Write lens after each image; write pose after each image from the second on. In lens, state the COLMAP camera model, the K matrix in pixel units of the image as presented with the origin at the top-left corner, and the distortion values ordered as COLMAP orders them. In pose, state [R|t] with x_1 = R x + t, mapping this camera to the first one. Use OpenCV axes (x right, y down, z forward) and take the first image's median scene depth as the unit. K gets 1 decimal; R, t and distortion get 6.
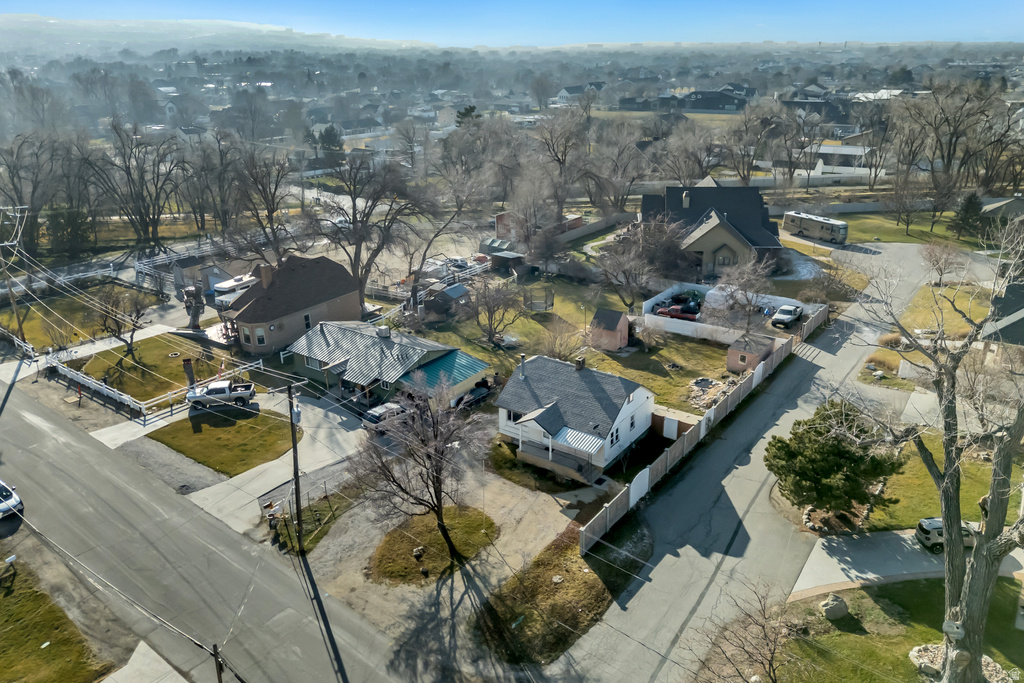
lens RADIAL K [[750.6, 0, 514.0], [0, 750.6, 343.6], [0, 0, 1]] dist [0.084211, -0.079419]
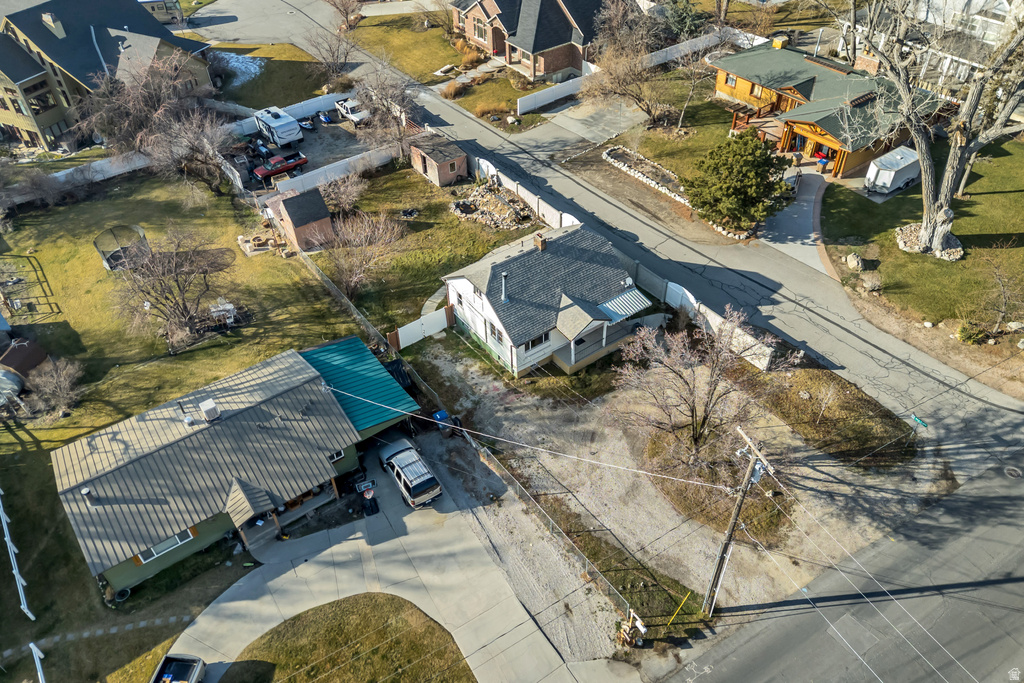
lens RADIAL K [[750.6, 0, 514.0], [0, 750.6, 343.6], [0, 0, 1]] dist [0.084211, -0.079419]
pose [[0.324780, -0.628022, 0.707183, -0.531987], [0.371086, 0.772375, 0.515492, -0.299296], [-0.869950, 0.095004, 0.483901, 0.577174]]
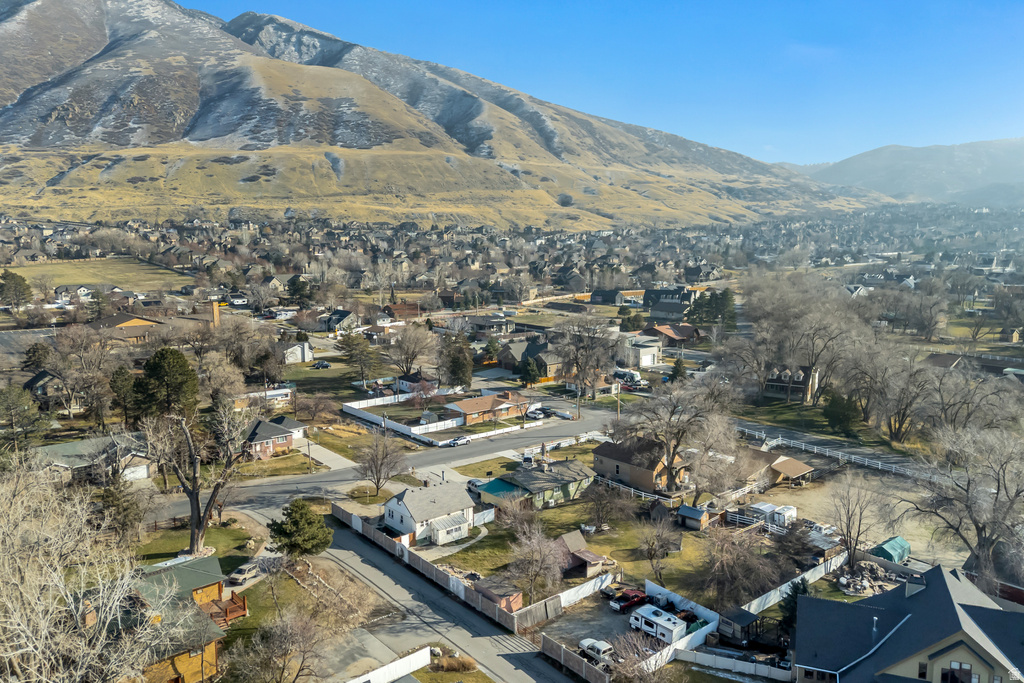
lens RADIAL K [[750.6, 0, 514.0], [0, 750.6, 343.6], [0, 0, 1]] dist [0.084211, -0.079419]
pose [[-0.249782, 0.155644, -0.955711, 1.578399], [-0.350484, 0.905541, 0.239075, -0.722866], [0.902646, 0.394678, -0.171637, 1.252536]]
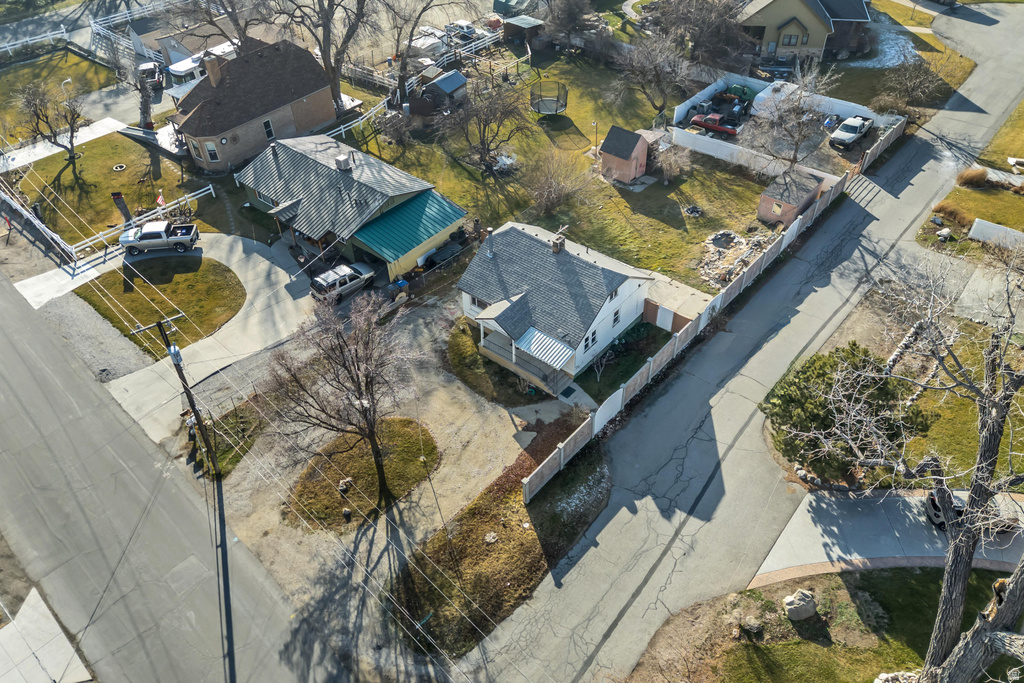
lens RADIAL K [[750.6, 0, 514.0], [0, 750.6, 343.6], [0, 0, 1]] dist [0.084211, -0.079419]
pose [[0.996595, 0.048830, -0.066436, 0.091118], [-0.021833, 0.933294, 0.358448, -0.150309], [0.079508, -0.355777, 0.931183, 0.181036]]
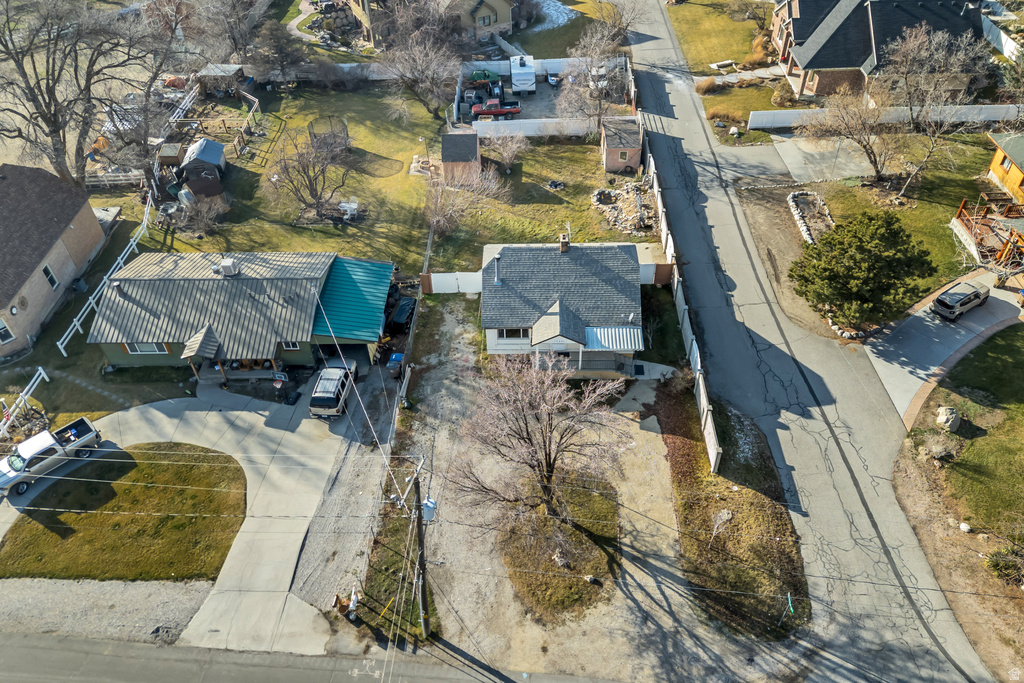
lens RADIAL K [[750.6, 0, 514.0], [0, 750.6, 343.6], [0, 0, 1]] dist [0.084211, -0.079419]
pose [[0.826526, -0.390268, 0.405642, -0.299826], [0.224291, 0.889287, 0.398574, -0.194772], [-0.516283, -0.238450, 0.822553, 0.304765]]
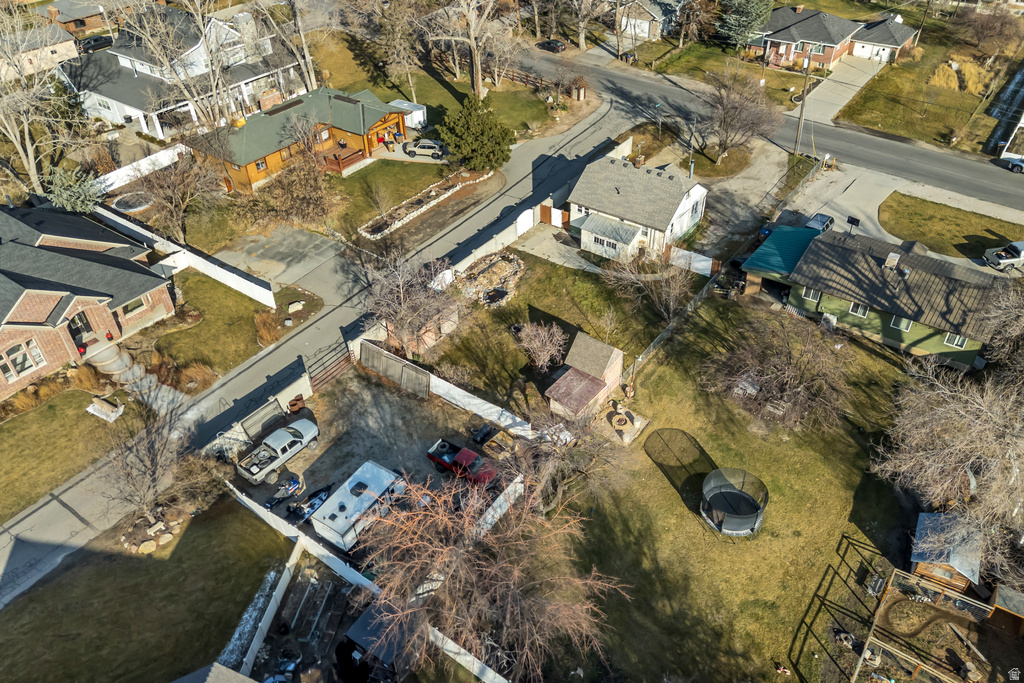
lens RADIAL K [[750.6, 0, 514.0], [0, 750.6, 343.6], [0, 0, 1]] dist [0.084211, -0.079419]
pose [[-0.999150, 0.016947, 0.037571, 0.221277], [0.041040, 0.493347, 0.868864, -0.772732], [-0.003811, 0.869667, -0.493624, 1.654202]]
